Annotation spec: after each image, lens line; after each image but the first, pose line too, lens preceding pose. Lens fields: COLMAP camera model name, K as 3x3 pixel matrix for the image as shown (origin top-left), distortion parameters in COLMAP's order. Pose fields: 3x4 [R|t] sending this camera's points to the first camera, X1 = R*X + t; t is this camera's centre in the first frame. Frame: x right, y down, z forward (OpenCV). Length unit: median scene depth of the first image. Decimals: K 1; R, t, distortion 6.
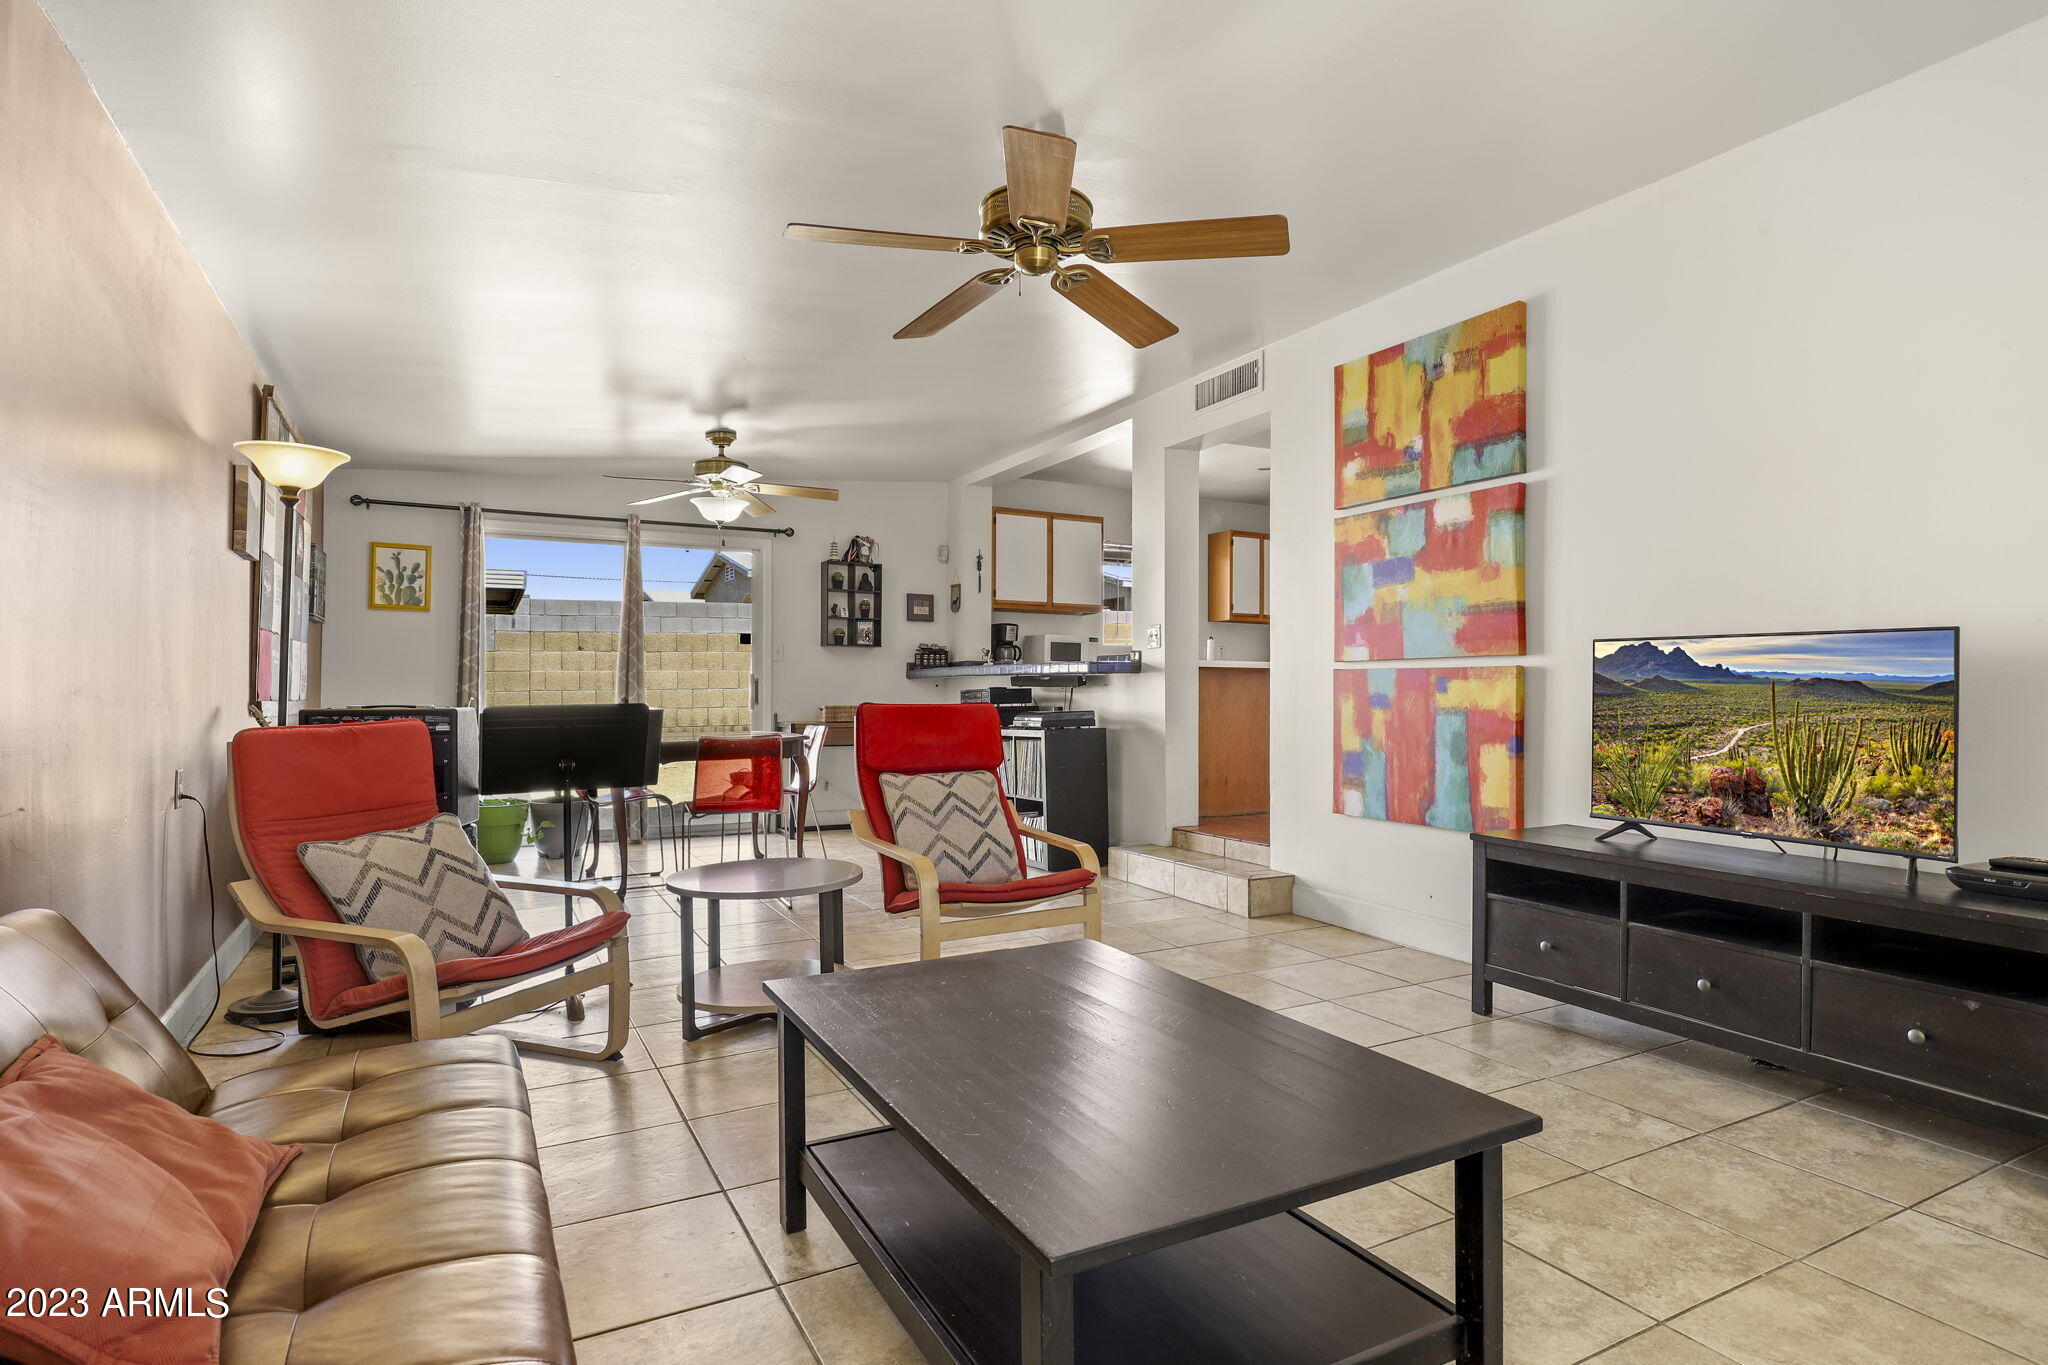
lens RADIAL K [[1054.4, 0, 1023.5], [0, 1054.4, 686.2], [0, 0, 1]] dist [-0.028640, -0.001138]
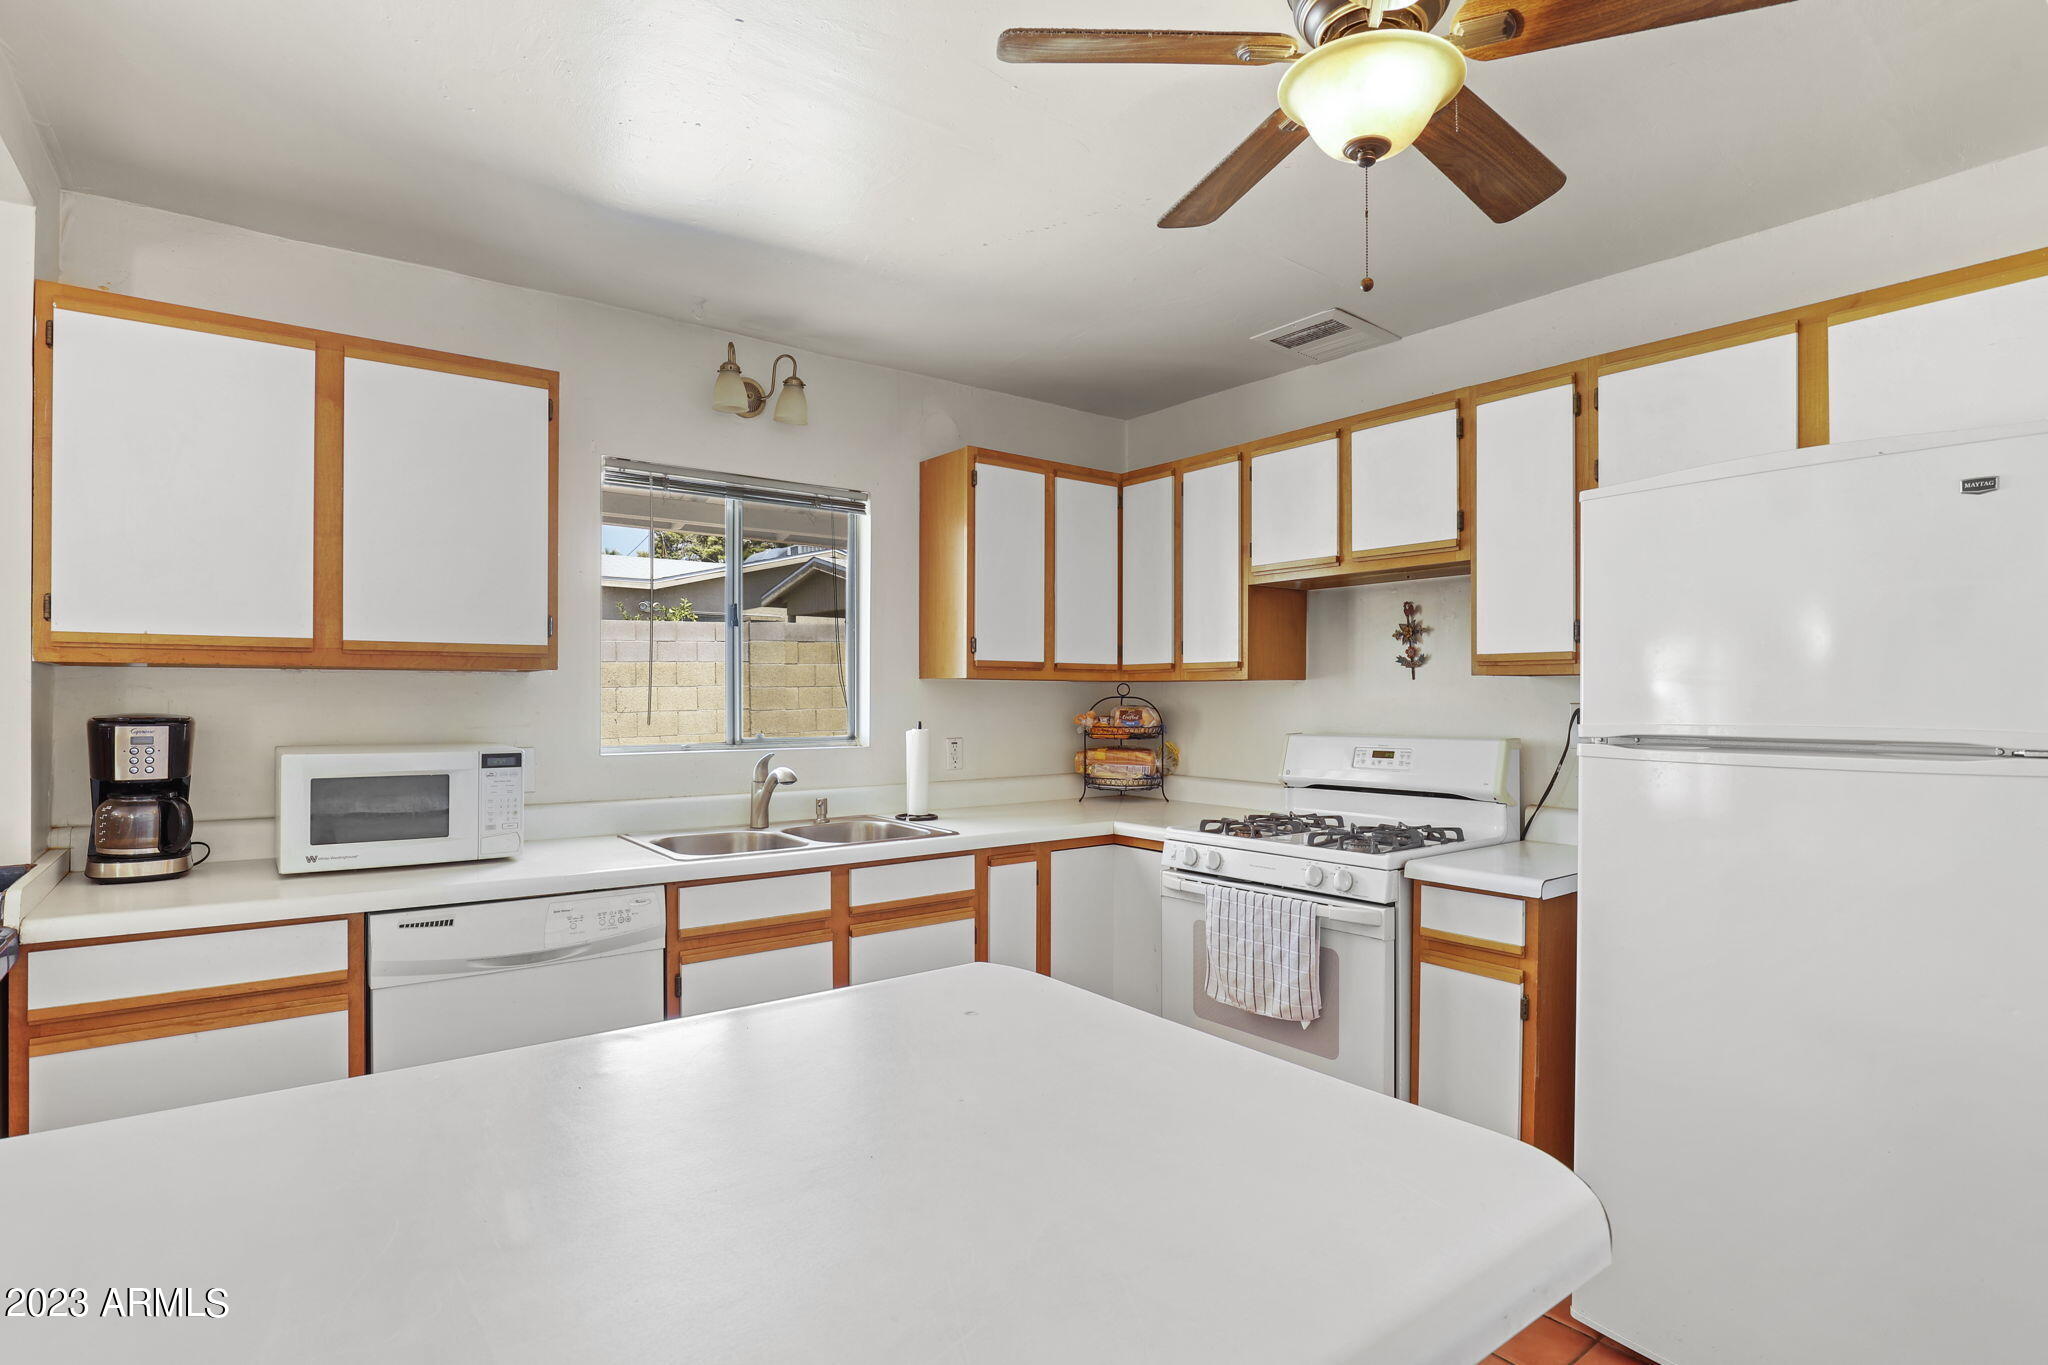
lens RADIAL K [[1054.4, 0, 1022.9], [0, 1054.4, 689.7], [0, 0, 1]] dist [-0.028640, -0.001138]
pose [[0.984249, 0.000823, 0.176787, 0.181317], [-0.001417, 0.999994, 0.003235, -0.073734], [-0.176784, -0.003434, 0.984244, 0.755477]]
